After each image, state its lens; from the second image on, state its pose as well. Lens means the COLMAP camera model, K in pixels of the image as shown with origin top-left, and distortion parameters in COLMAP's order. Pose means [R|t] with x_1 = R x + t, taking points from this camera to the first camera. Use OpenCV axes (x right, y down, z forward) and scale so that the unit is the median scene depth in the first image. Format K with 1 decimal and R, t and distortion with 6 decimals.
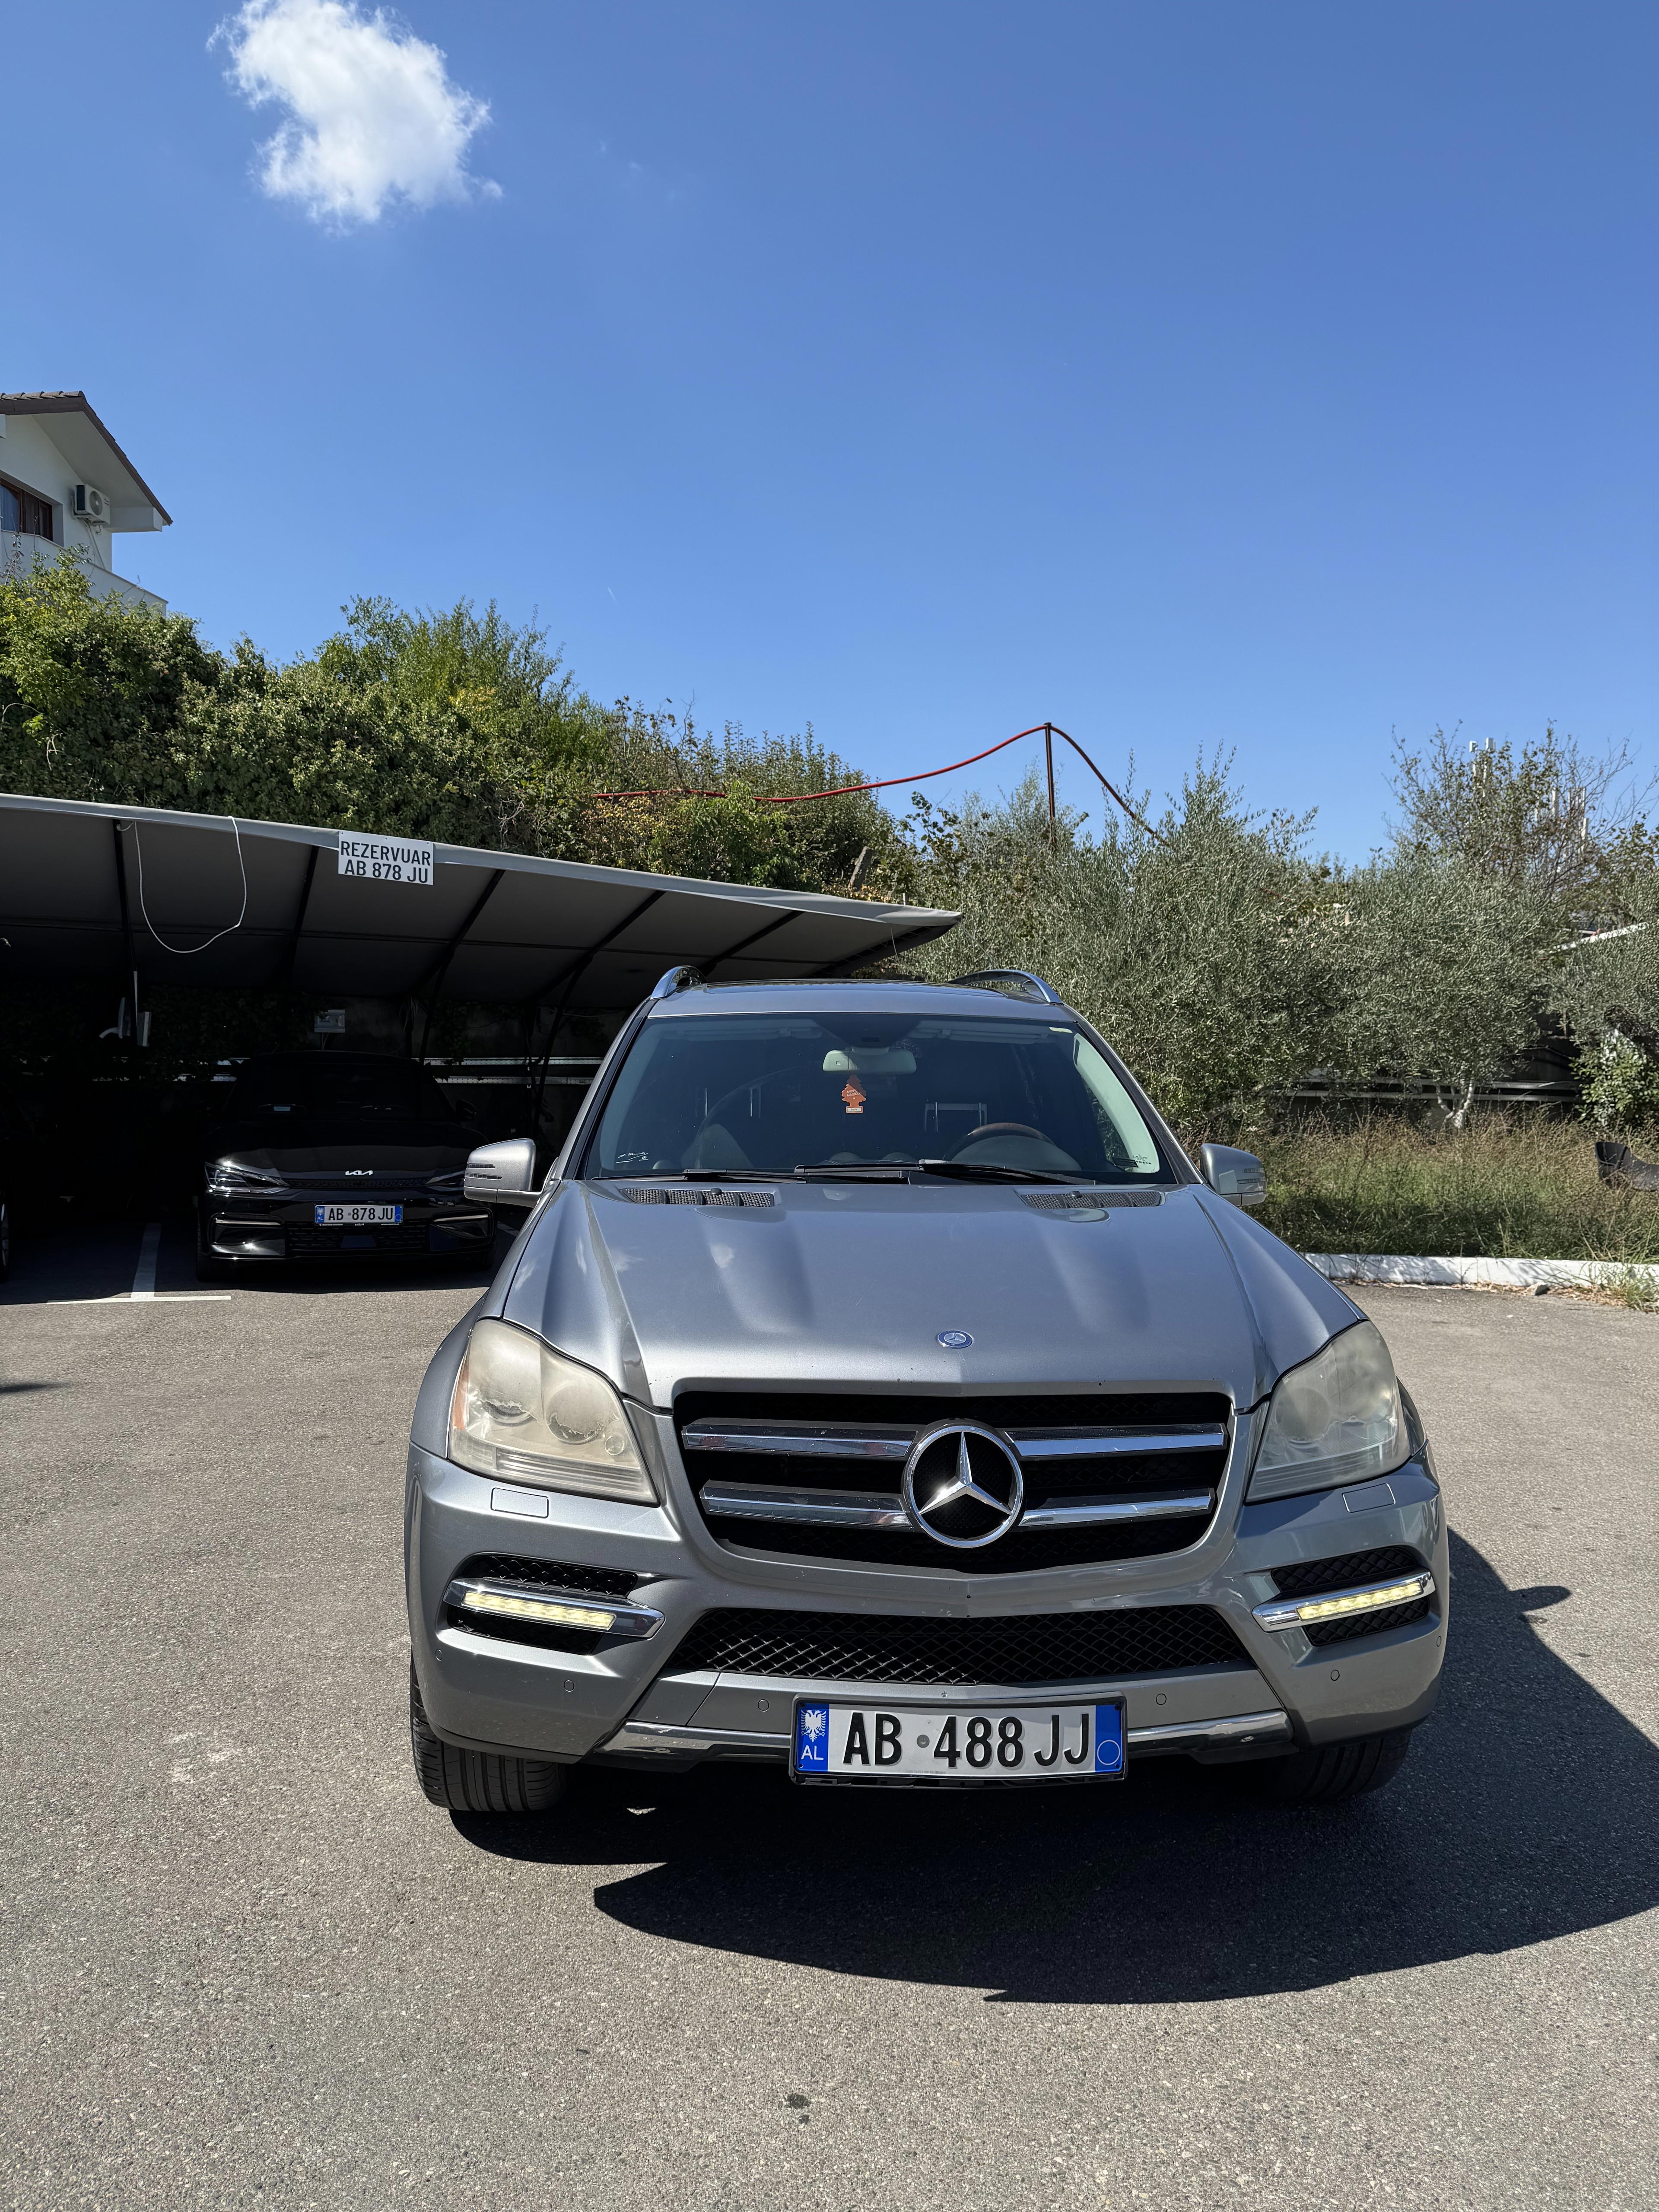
lens RADIAL K [[1533.1, 0, 833.5], [0, 1533.1, 1102.5], [0, 0, 1]] dist [0.013812, -0.025509]
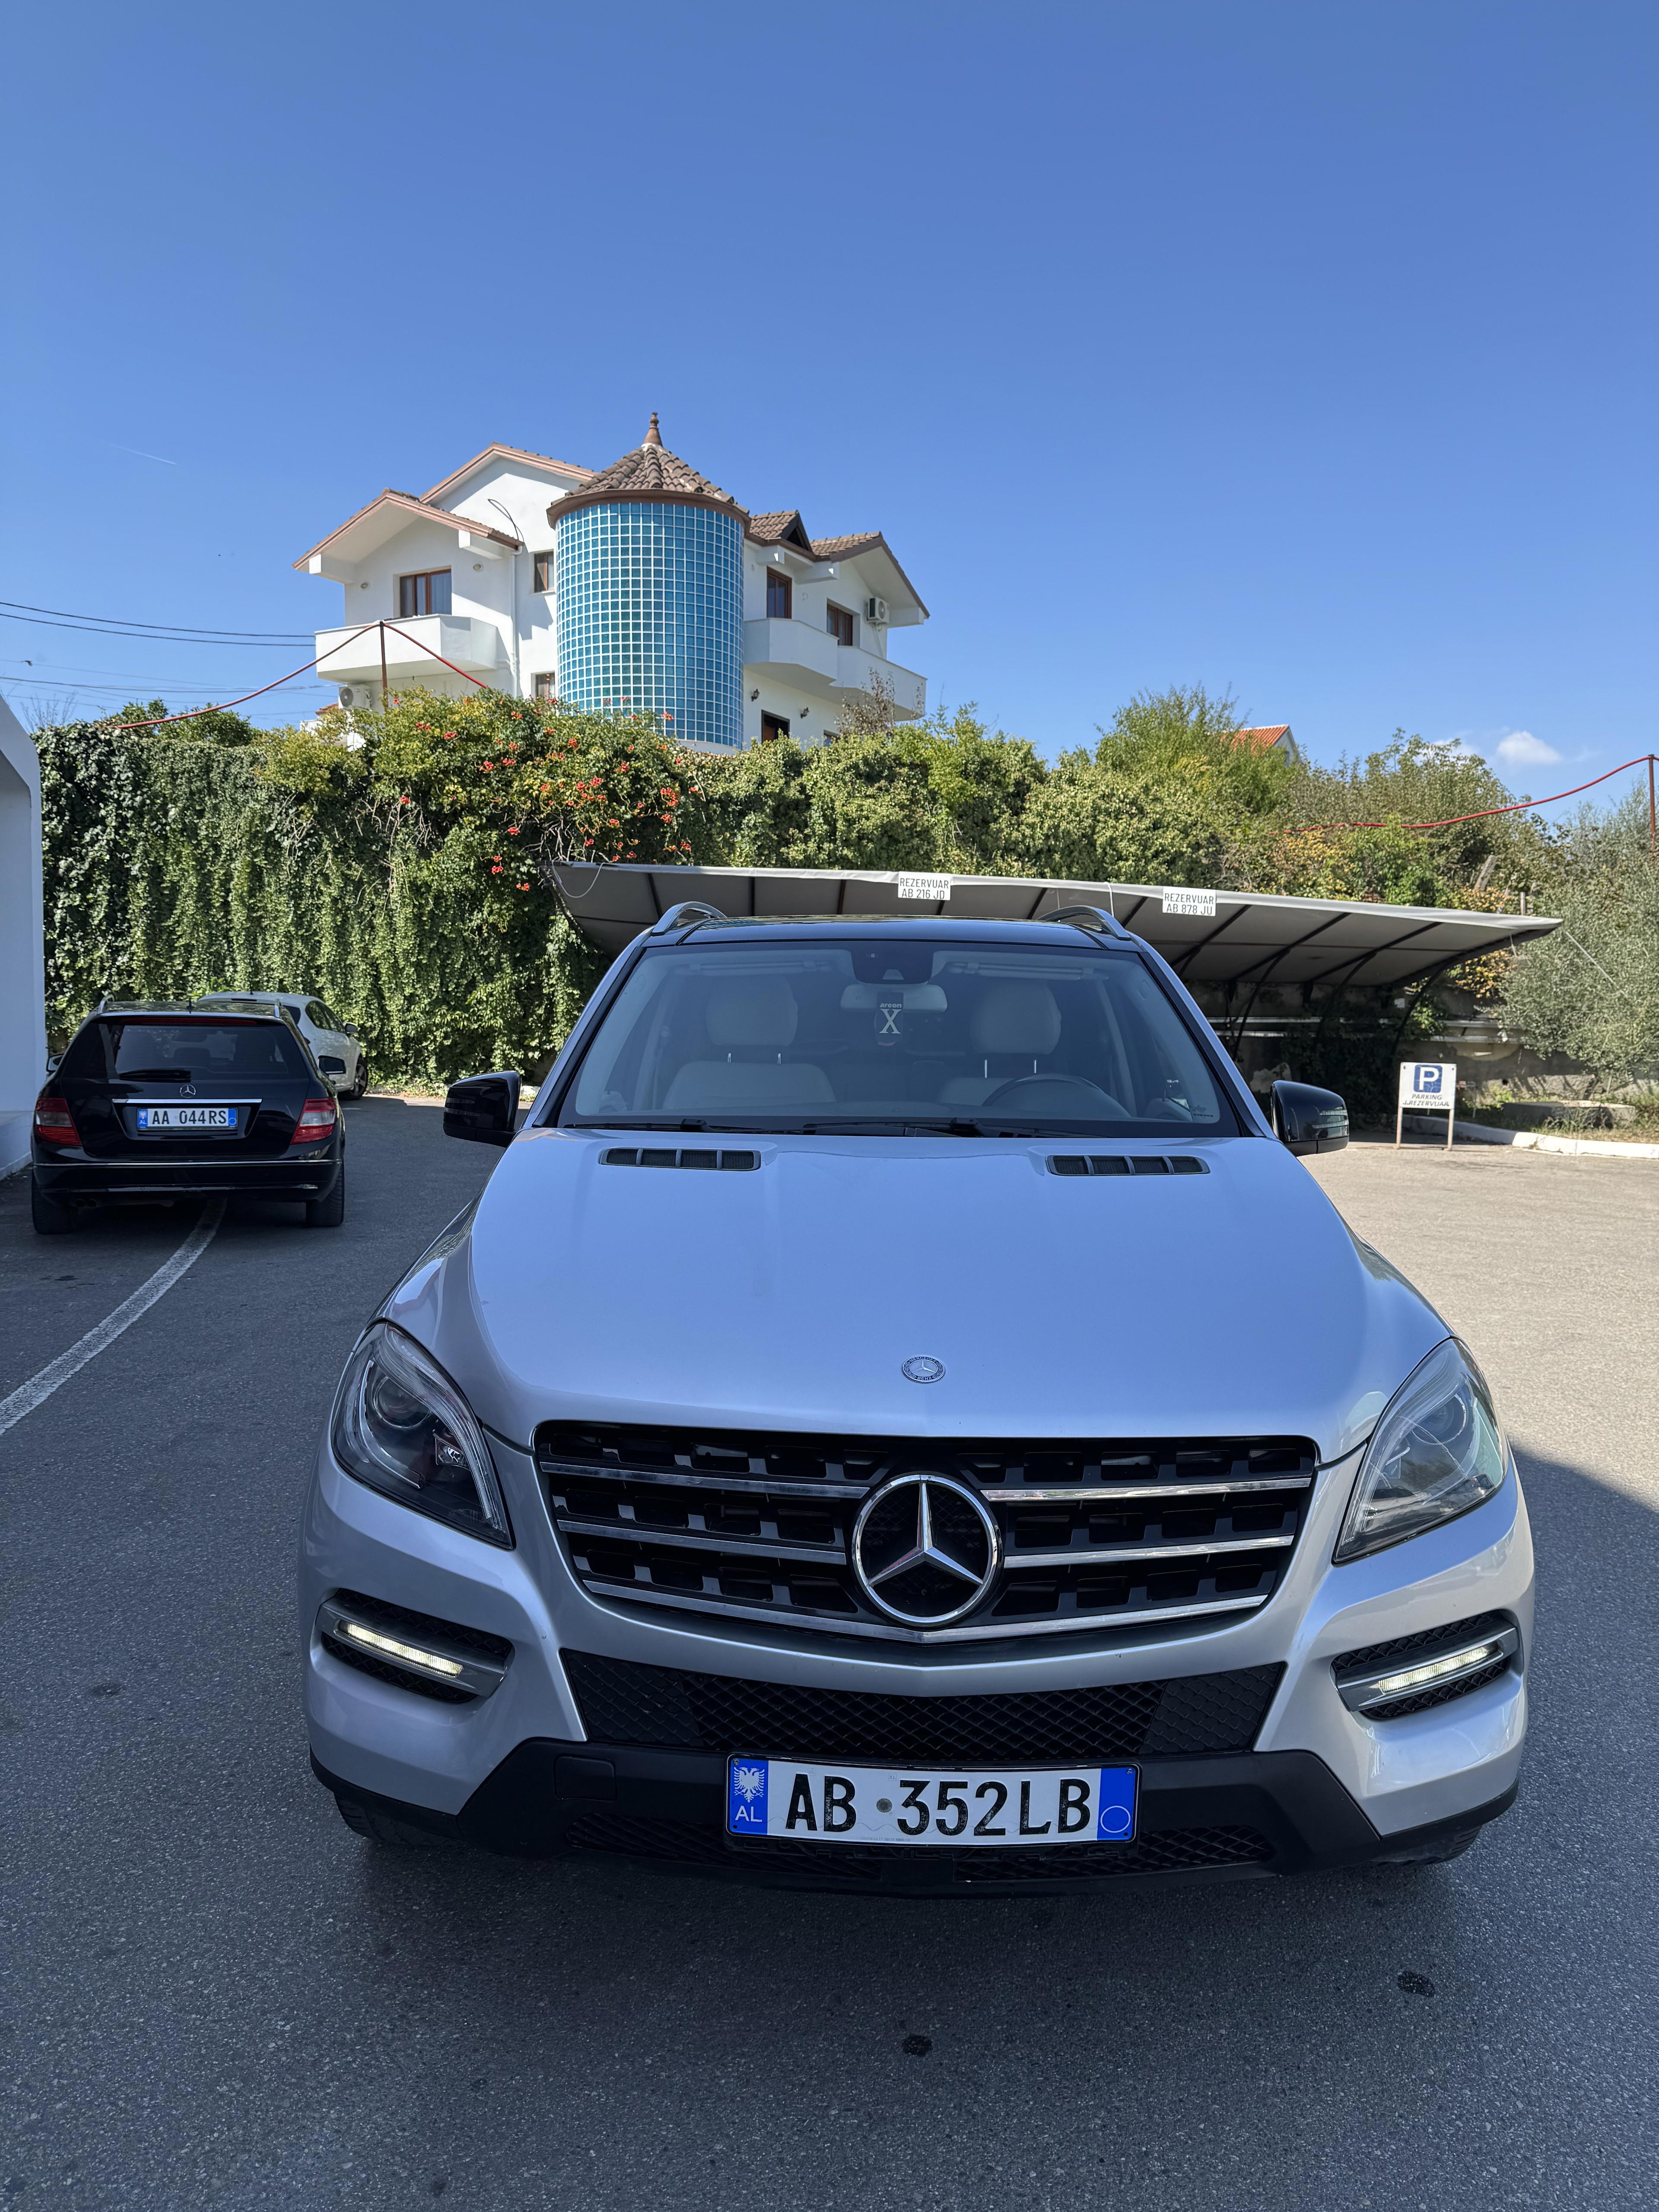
lens RADIAL K [[1533.1, 0, 818.0], [0, 1533.1, 1129.2], [0, 0, 1]] dist [0.013812, -0.025509]
pose [[0.924928, 0.030002, -0.378956, -0.007204], [-0.015068, 0.998991, 0.042313, 0.020920], [0.379843, -0.033427, 0.924447, -0.516082]]
